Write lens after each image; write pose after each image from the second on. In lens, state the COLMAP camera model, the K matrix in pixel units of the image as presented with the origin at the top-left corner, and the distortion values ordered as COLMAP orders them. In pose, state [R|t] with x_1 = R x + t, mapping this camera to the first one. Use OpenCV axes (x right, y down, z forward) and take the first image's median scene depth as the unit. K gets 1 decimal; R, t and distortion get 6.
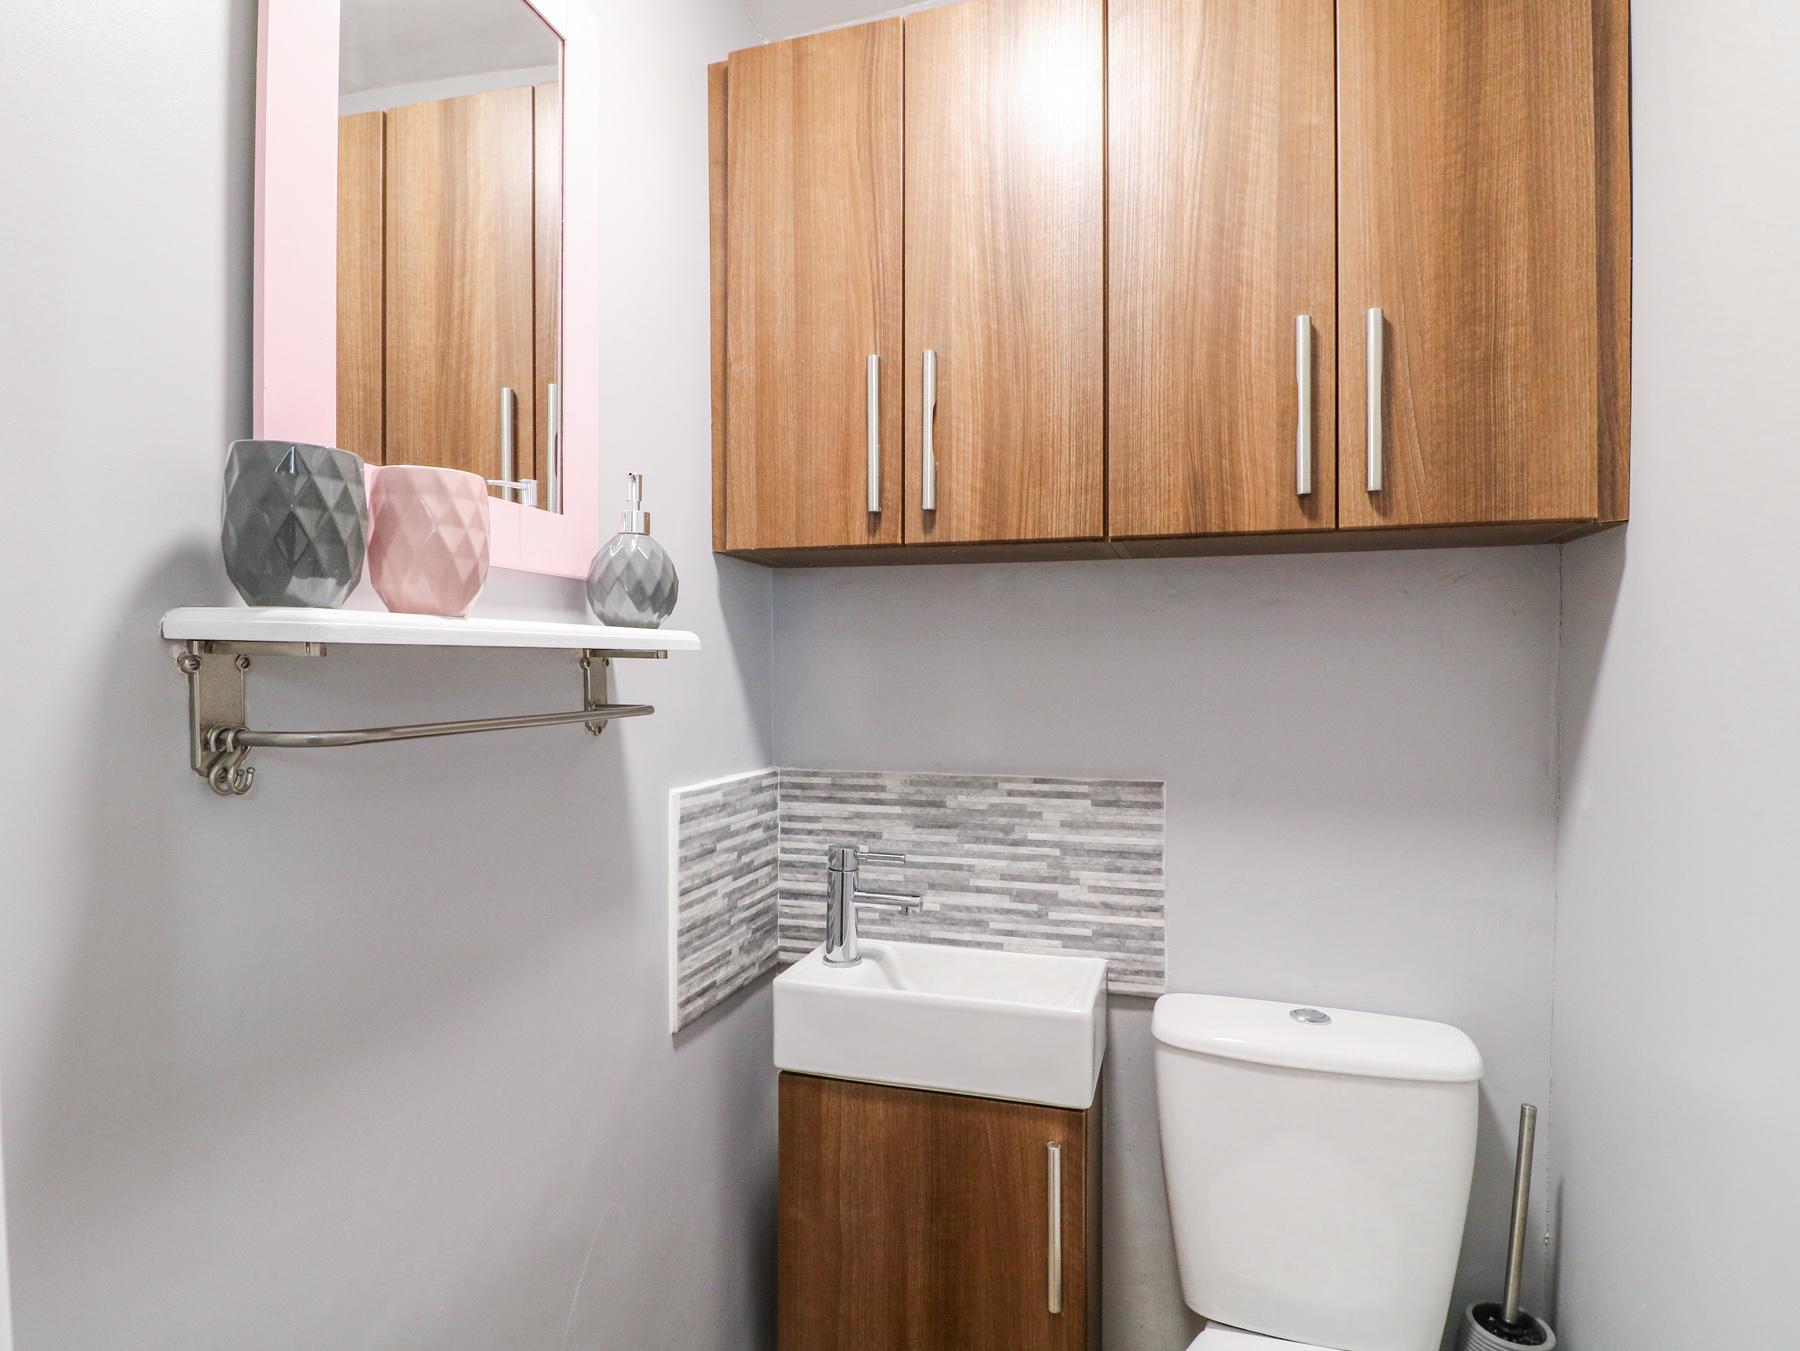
lens RADIAL K [[962.5, 0, 900.0], [0, 962.5, 675.5], [0, 0, 1]] dist [-0.001512, -0.000709]
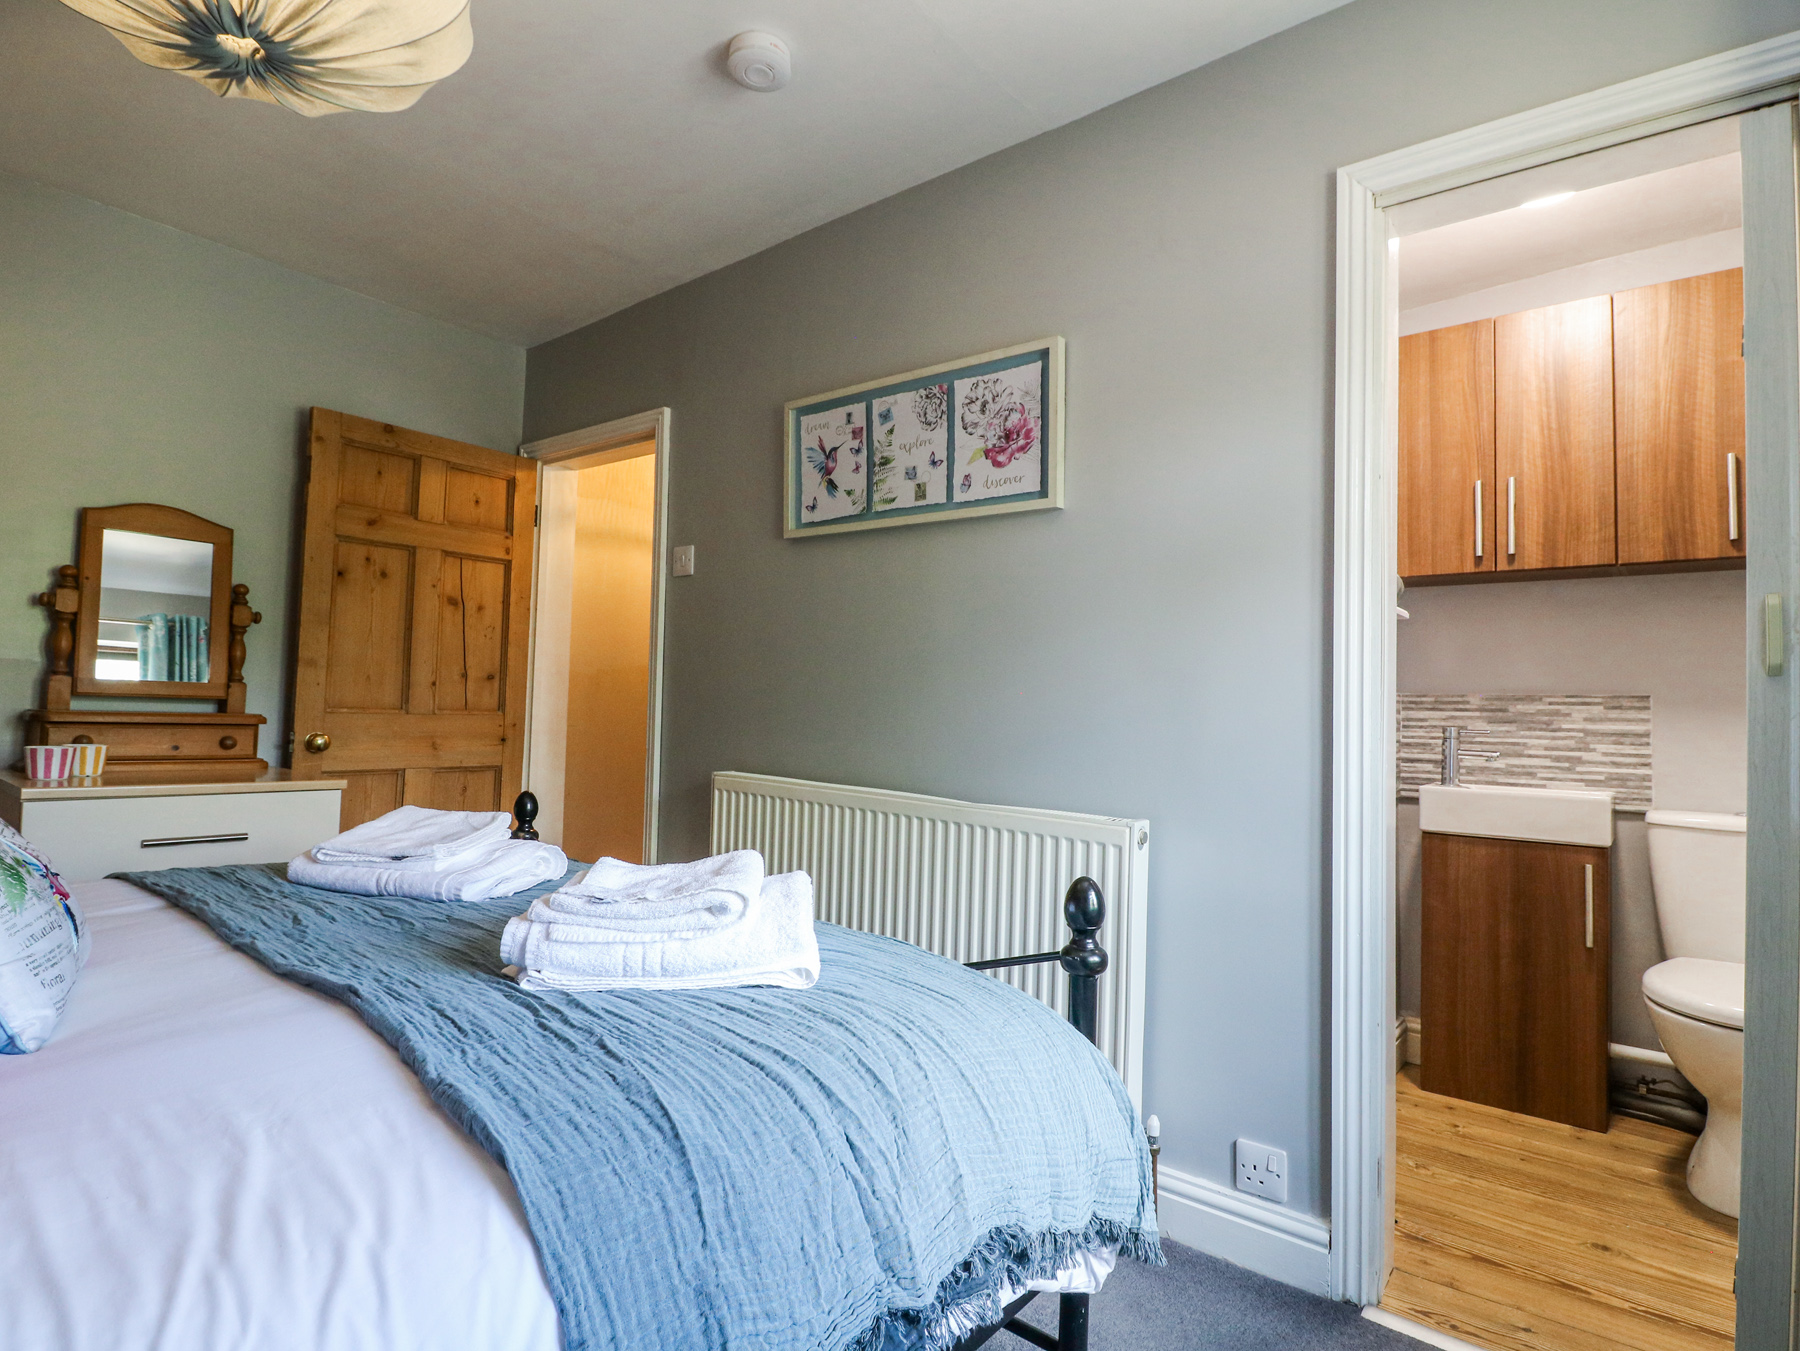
lens RADIAL K [[941.6, 0, 900.0], [0, 941.6, 675.5], [0, 0, 1]] dist [0.002727, -0.014614]
pose [[0.925535, 0.005227, -0.378625, -0.403431], [-0.023780, 0.998733, -0.044340, 0.199579], [0.377914, 0.050042, 0.924487, -1.289412]]
